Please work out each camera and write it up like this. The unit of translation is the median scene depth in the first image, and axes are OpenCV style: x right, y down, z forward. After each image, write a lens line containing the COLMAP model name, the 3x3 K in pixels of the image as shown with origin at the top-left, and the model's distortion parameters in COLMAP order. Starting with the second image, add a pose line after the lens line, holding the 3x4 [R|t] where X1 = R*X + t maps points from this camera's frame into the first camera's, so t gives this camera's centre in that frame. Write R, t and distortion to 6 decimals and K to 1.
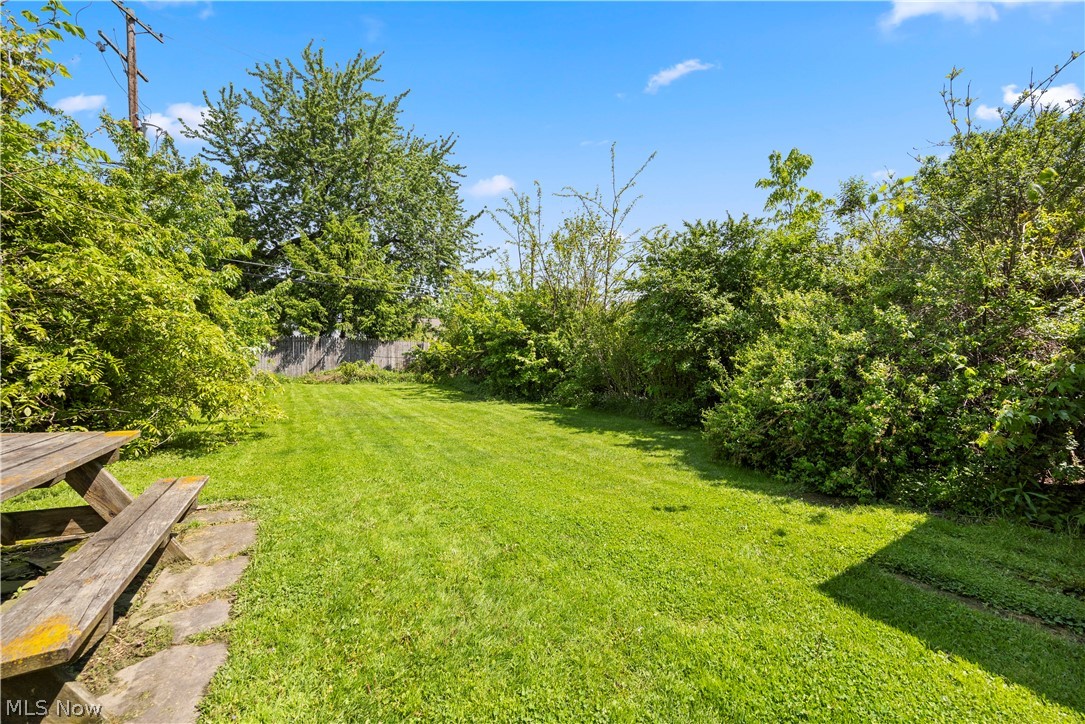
lens RADIAL K [[422.7, 0, 541.4], [0, 422.7, 367.3], [0, 0, 1]] dist [0.000326, -0.000030]
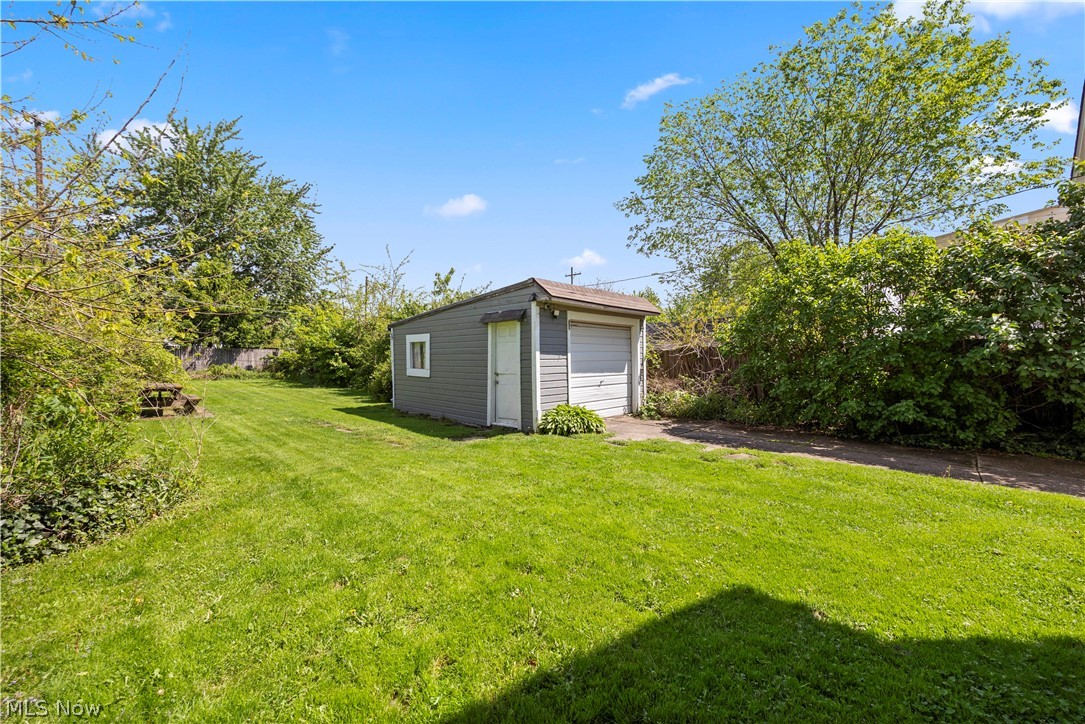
lens RADIAL K [[422.7, 0, 541.4], [0, 422.7, 367.3], [0, 0, 1]] dist [0.000326, -0.000030]
pose [[0.968611, -0.006811, 0.248489, 0.231144], [0.007105, 0.999975, -0.000284, 0.003565], [-0.248481, 0.002040, 0.968635, -0.604306]]
